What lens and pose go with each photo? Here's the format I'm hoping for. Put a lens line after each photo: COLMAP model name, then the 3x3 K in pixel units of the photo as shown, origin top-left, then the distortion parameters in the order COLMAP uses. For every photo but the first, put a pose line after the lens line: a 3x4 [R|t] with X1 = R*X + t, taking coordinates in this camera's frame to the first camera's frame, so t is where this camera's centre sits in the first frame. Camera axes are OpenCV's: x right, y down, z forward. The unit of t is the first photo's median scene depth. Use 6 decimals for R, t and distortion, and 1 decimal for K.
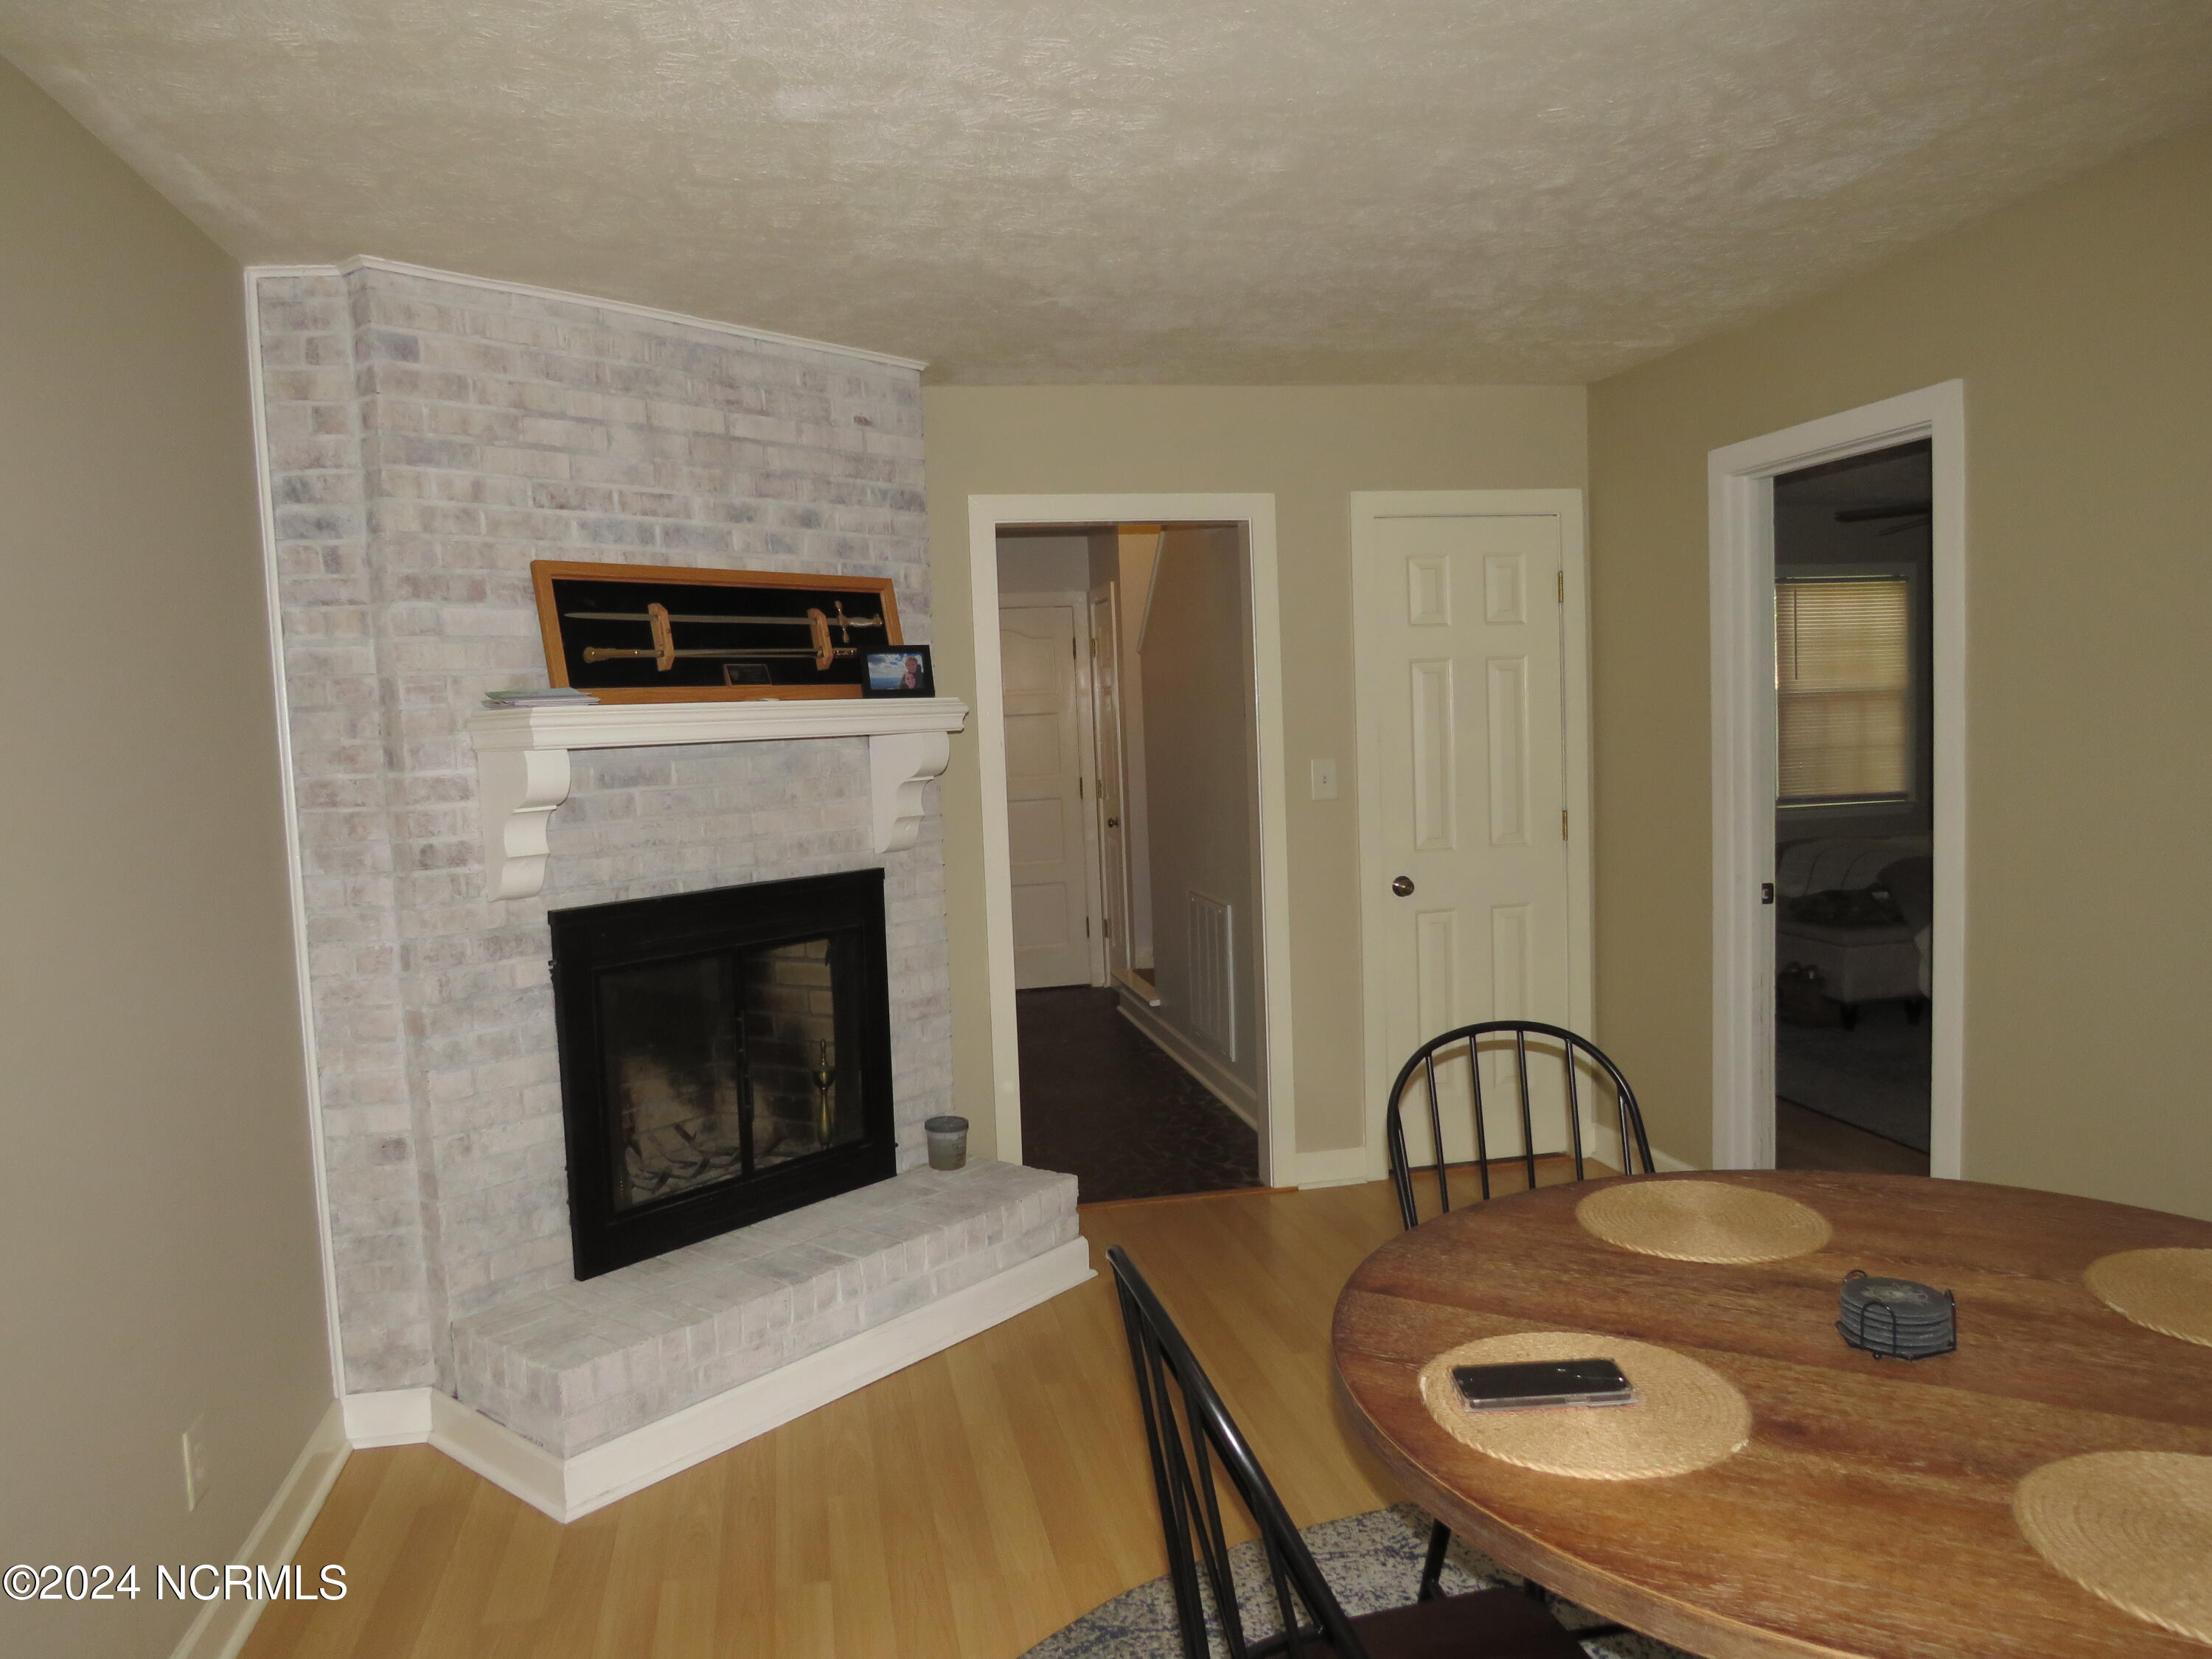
lens RADIAL K [[1571.8, 0, 1094.7], [0, 1571.8, 829.3], [0, 0, 1]] dist [-0.005663, -0.000320]
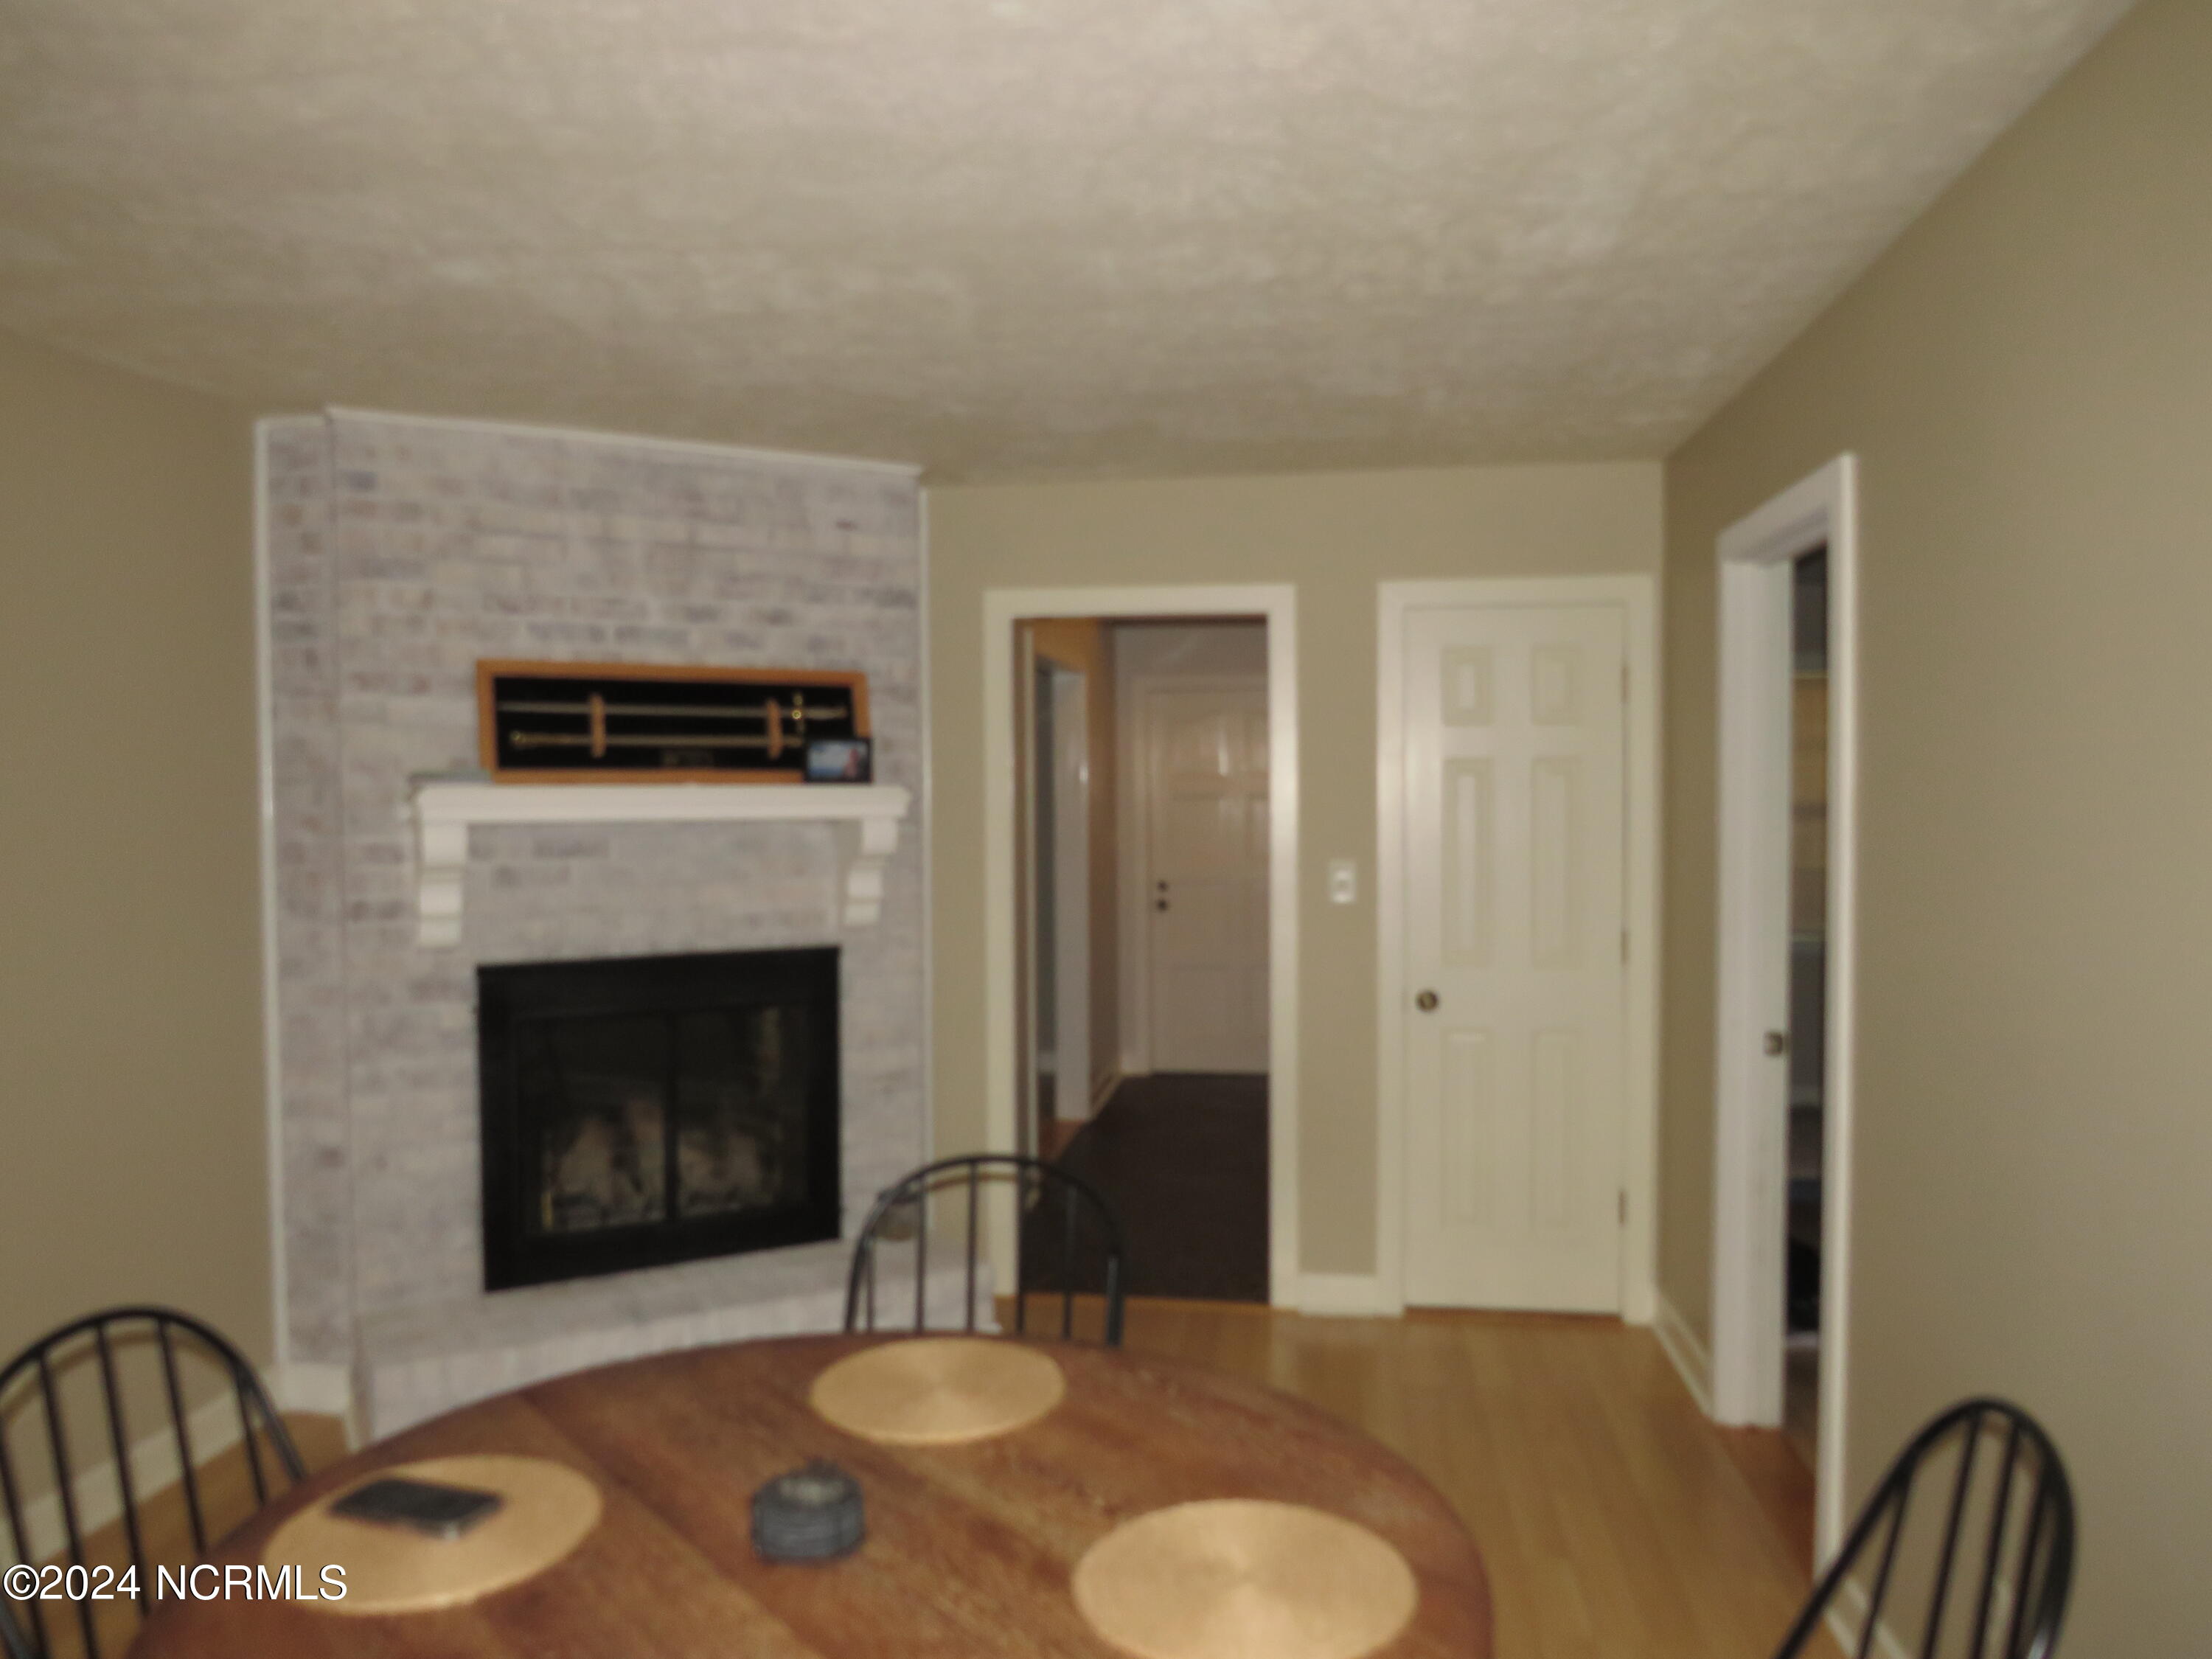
lens RADIAL K [[1571.8, 0, 1093.4], [0, 1571.8, 835.3], [0, 0, 1]] dist [-0.005663, -0.000320]
pose [[0.939554, 0.044851, -0.339451, 0.446154], [-0.057388, 0.997987, -0.026981, -0.035332], [0.337558, 0.044831, 0.940237, 0.073651]]
